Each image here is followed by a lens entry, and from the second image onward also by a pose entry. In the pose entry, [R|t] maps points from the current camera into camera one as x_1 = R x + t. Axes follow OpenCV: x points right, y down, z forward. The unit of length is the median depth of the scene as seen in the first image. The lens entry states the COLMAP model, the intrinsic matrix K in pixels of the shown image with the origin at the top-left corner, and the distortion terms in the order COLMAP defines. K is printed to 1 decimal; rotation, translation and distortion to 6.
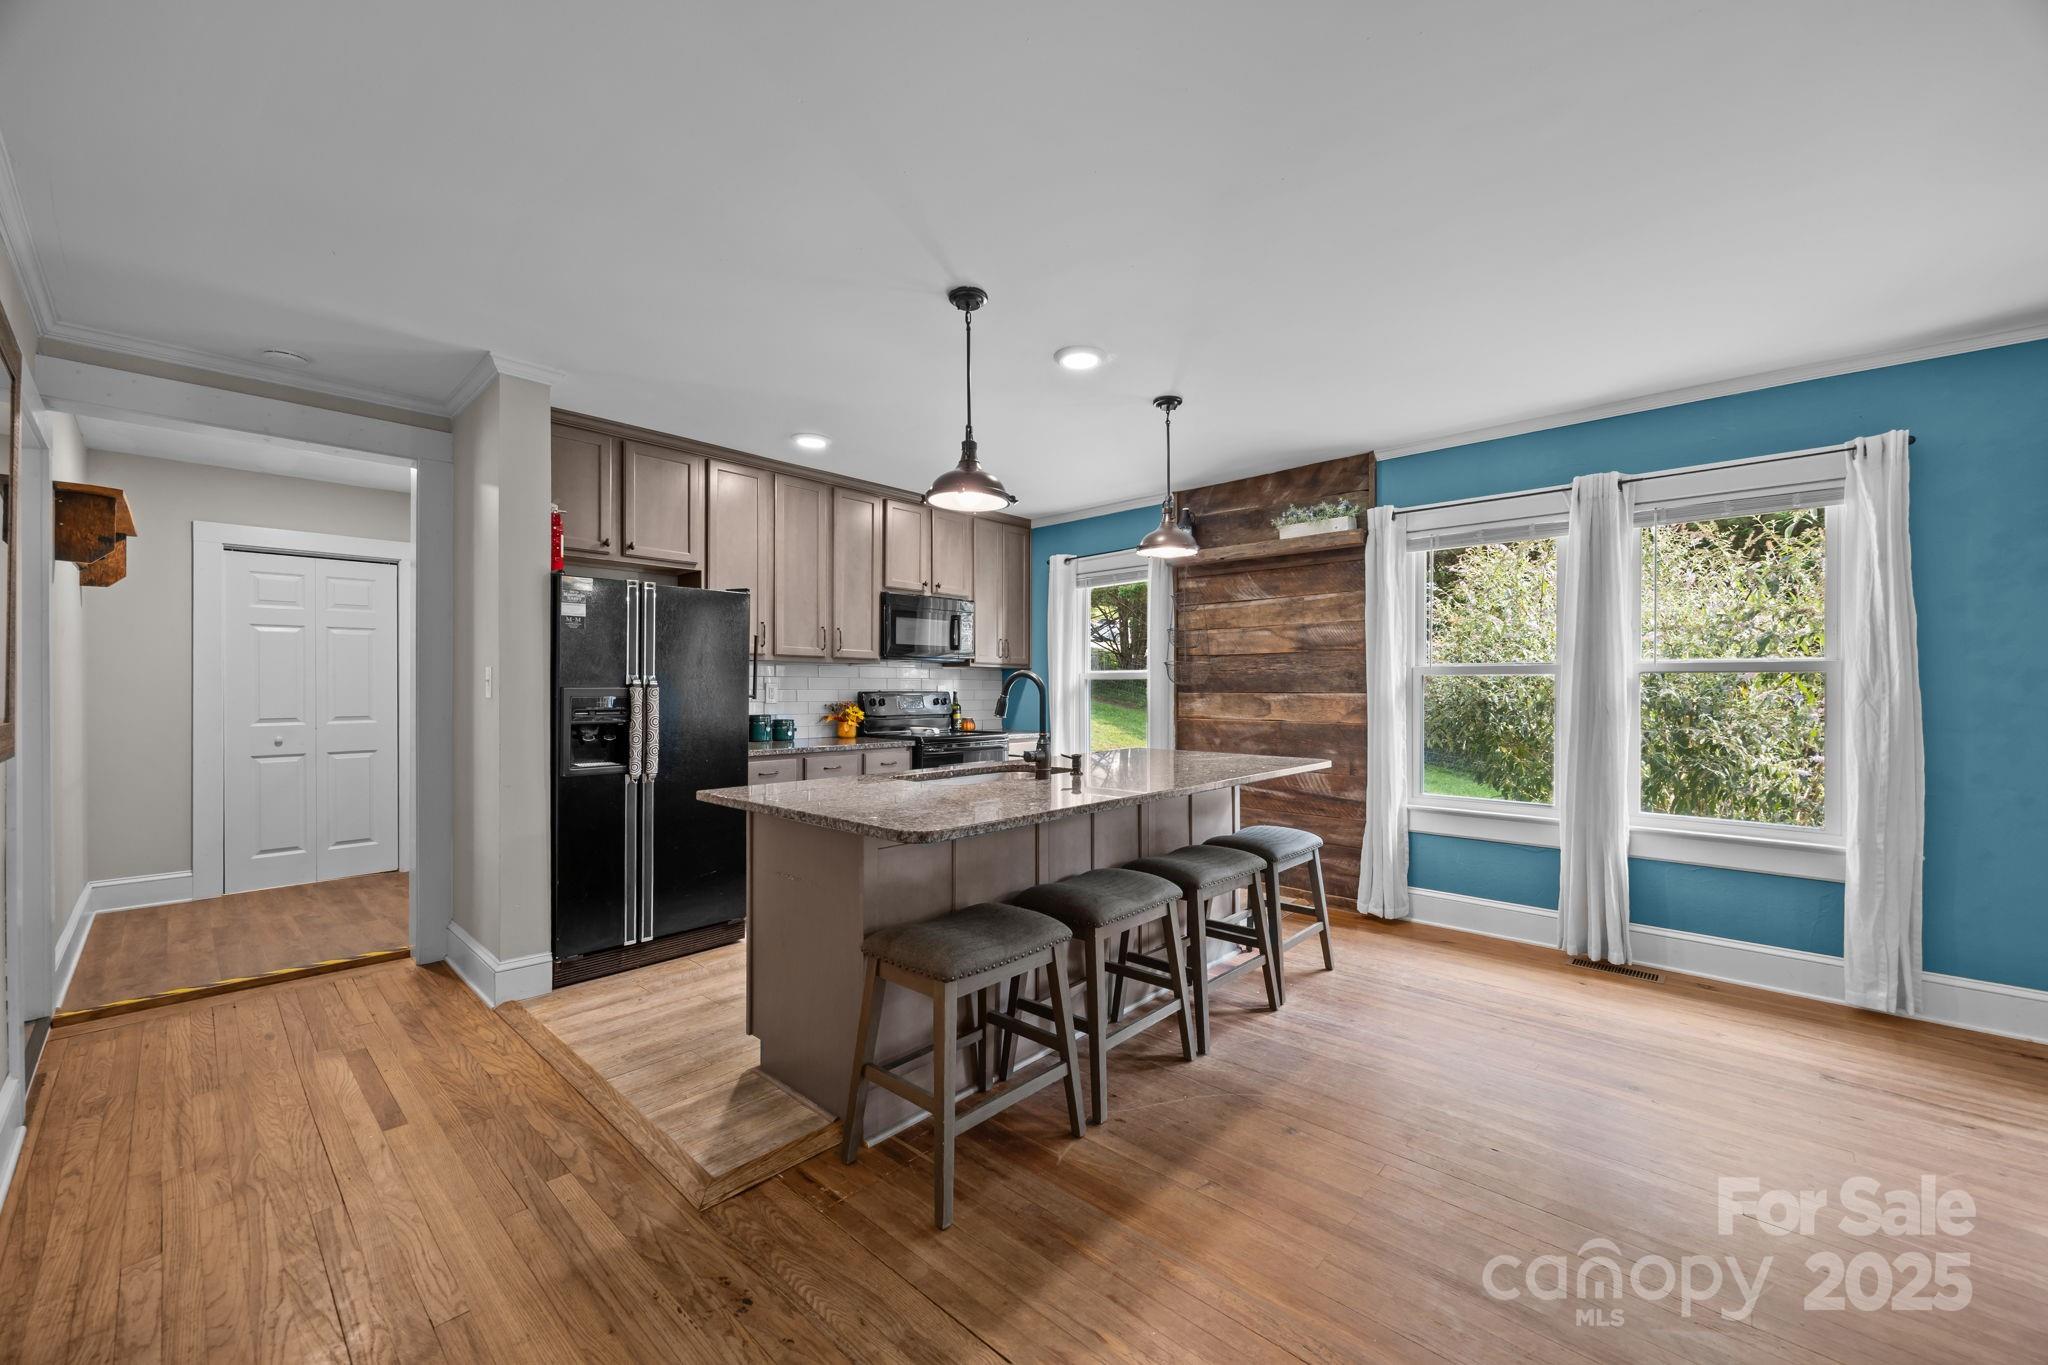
lens RADIAL K [[790.5, 0, 1024.0], [0, 790.5, 682.5], [0, 0, 1]] dist [0.000679, 0.000059]
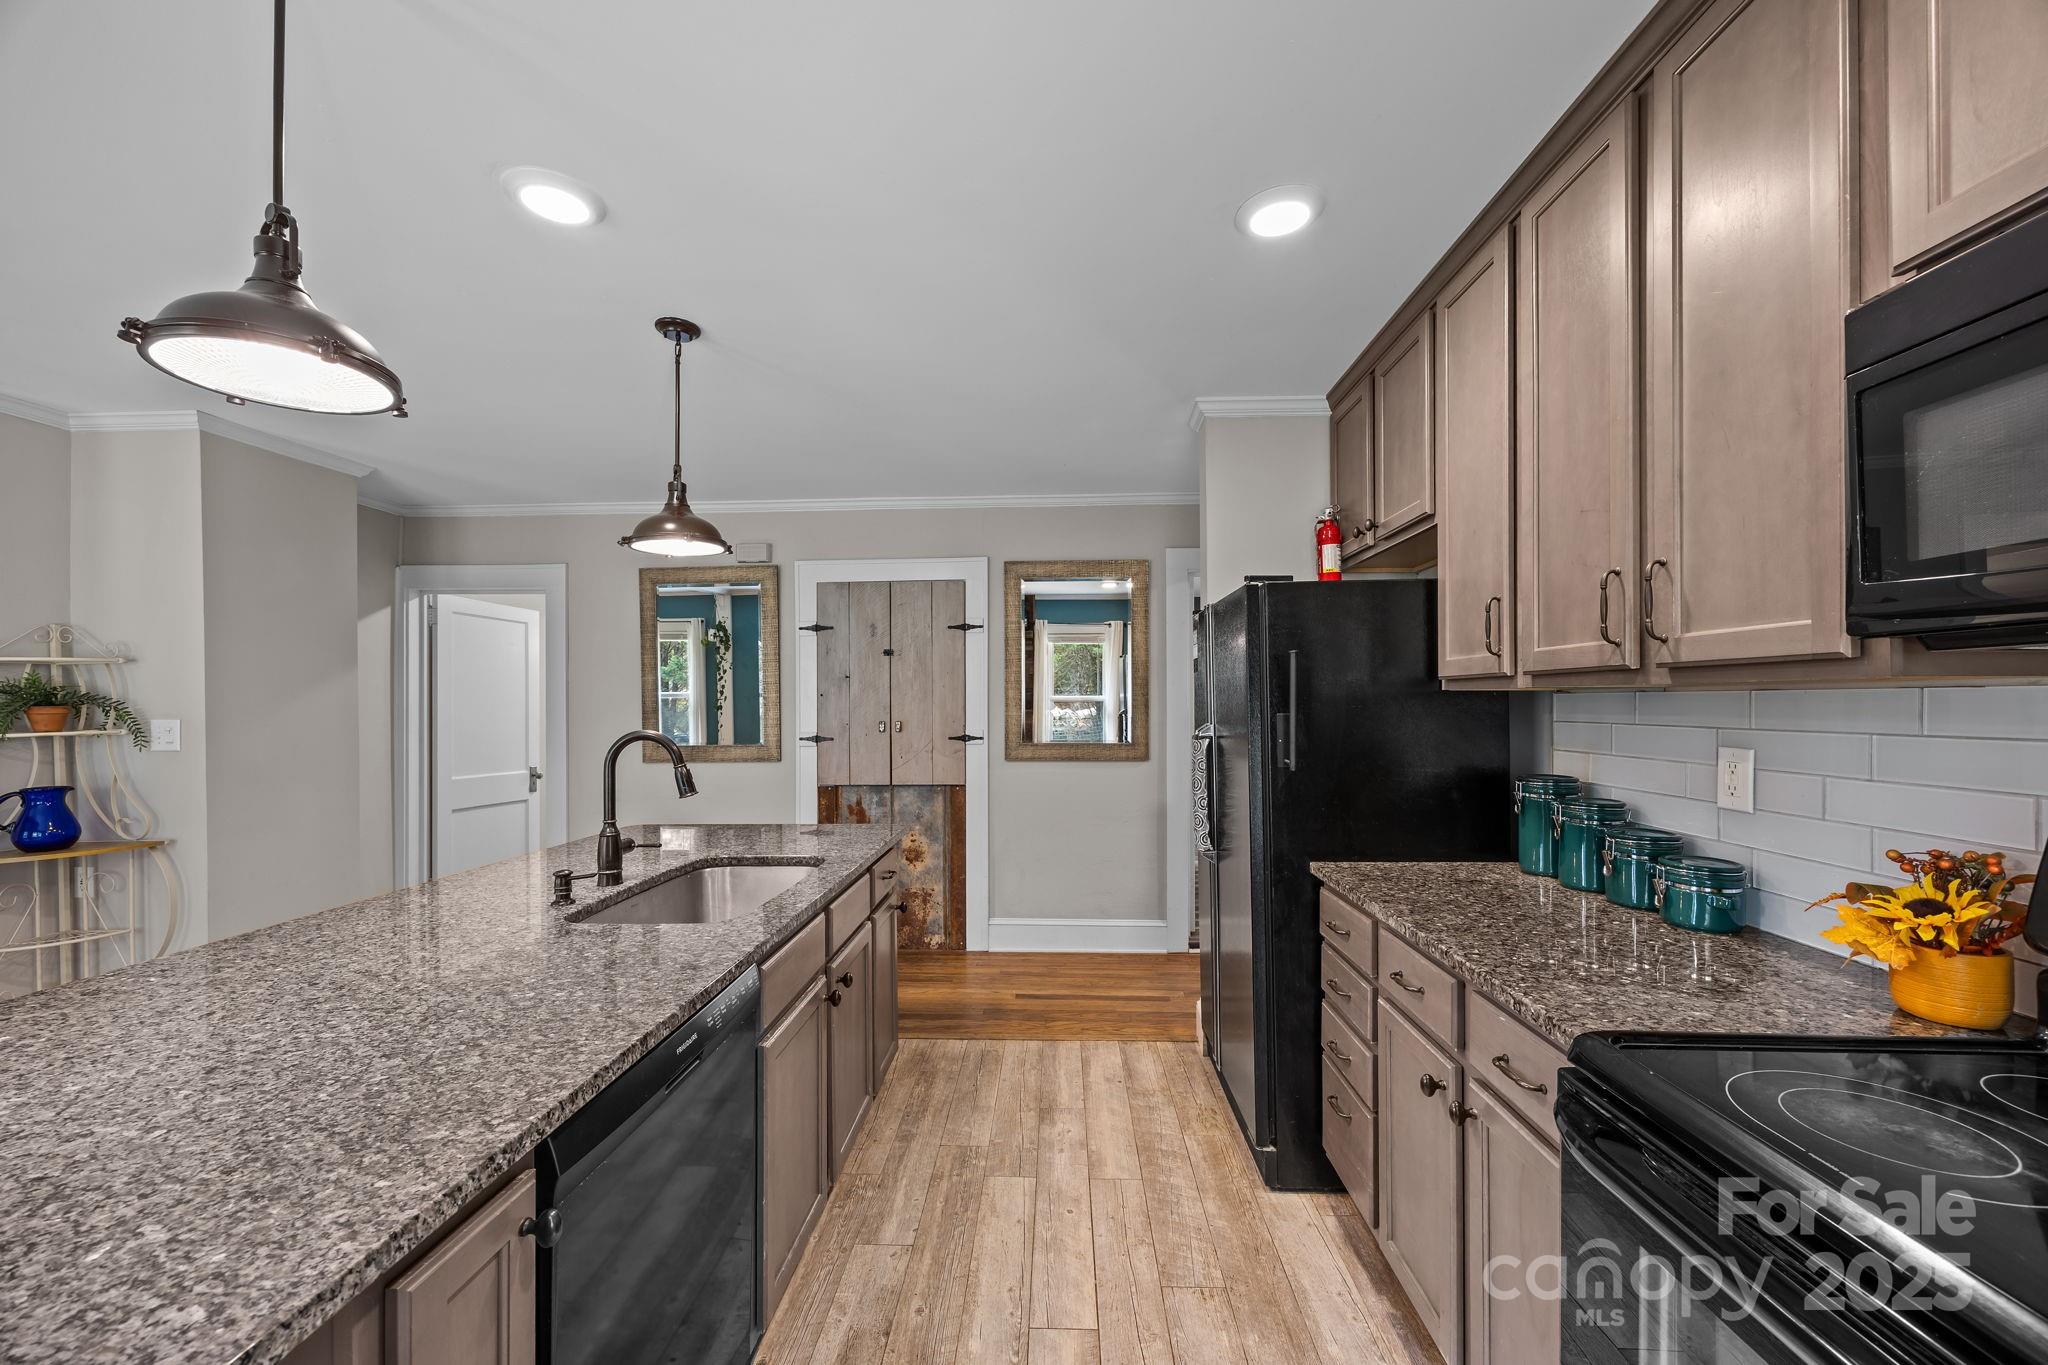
lens RADIAL K [[787.0, 0, 1025.5], [0, 787.0, 705.9], [0, 0, 1]] dist [0.002465, 0.000200]
pose [[-0.763495, 0.002972, -0.645807, 0.158366], [0.008020, 0.999956, -0.004879, -0.024072], [0.645764, -0.008905, -0.763485, 1.442333]]
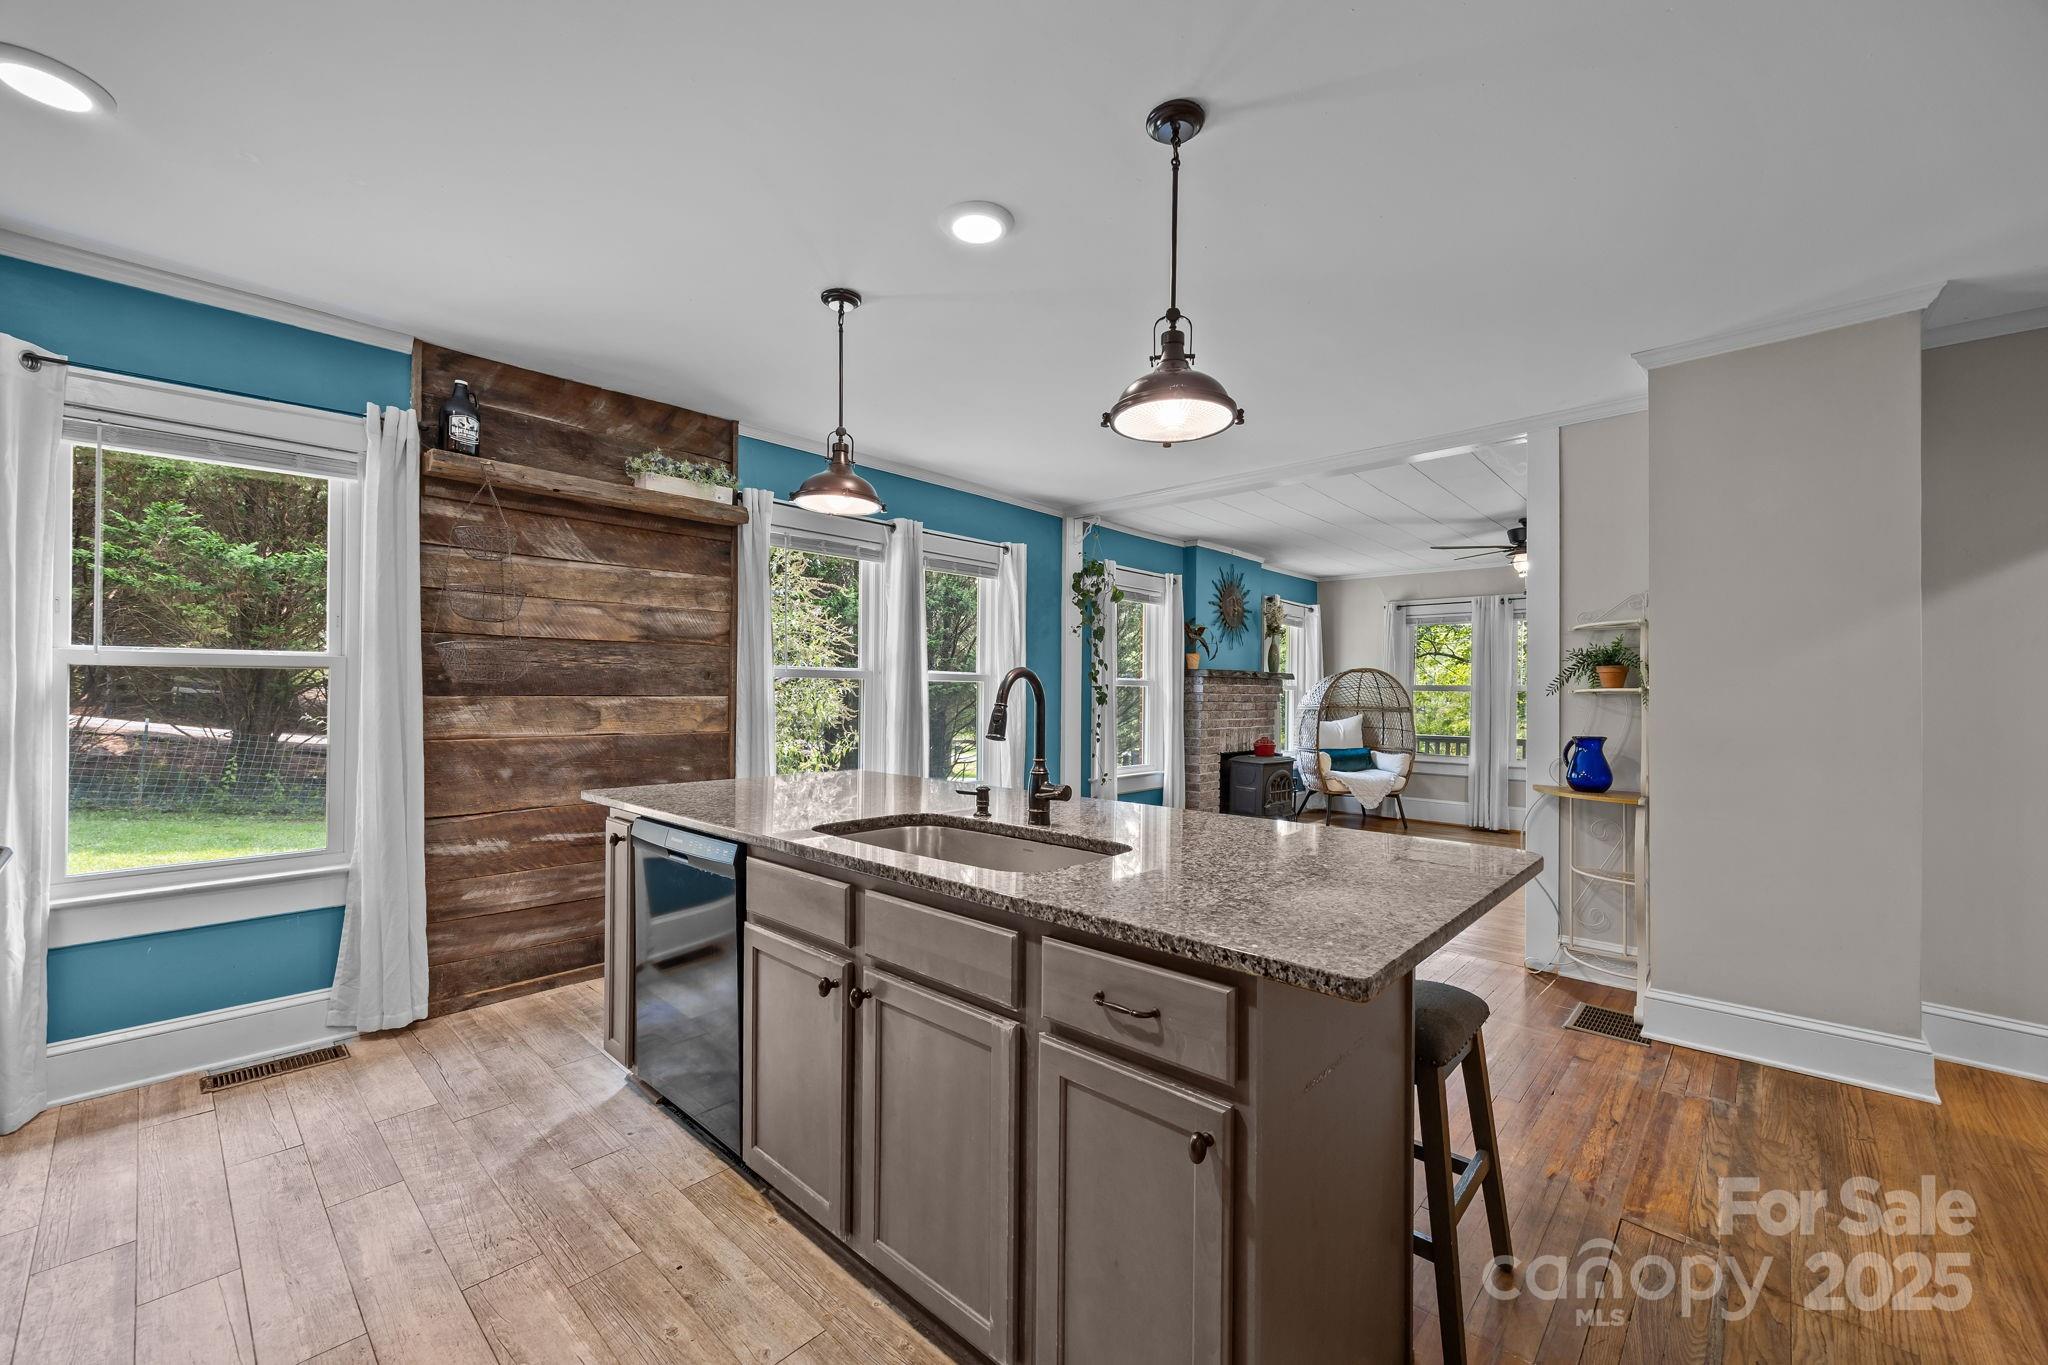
lens RADIAL K [[816.8, 0, 1024.0], [0, 816.8, 682.5], [0, 0, 1]] dist [0.001298, -0.000490]
pose [[0.000912, 0.010694, 0.999942, -0.569286], [-0.014931, 0.999832, -0.010679, 0.004240], [-0.999888, -0.014920, 0.001072, 0.825639]]
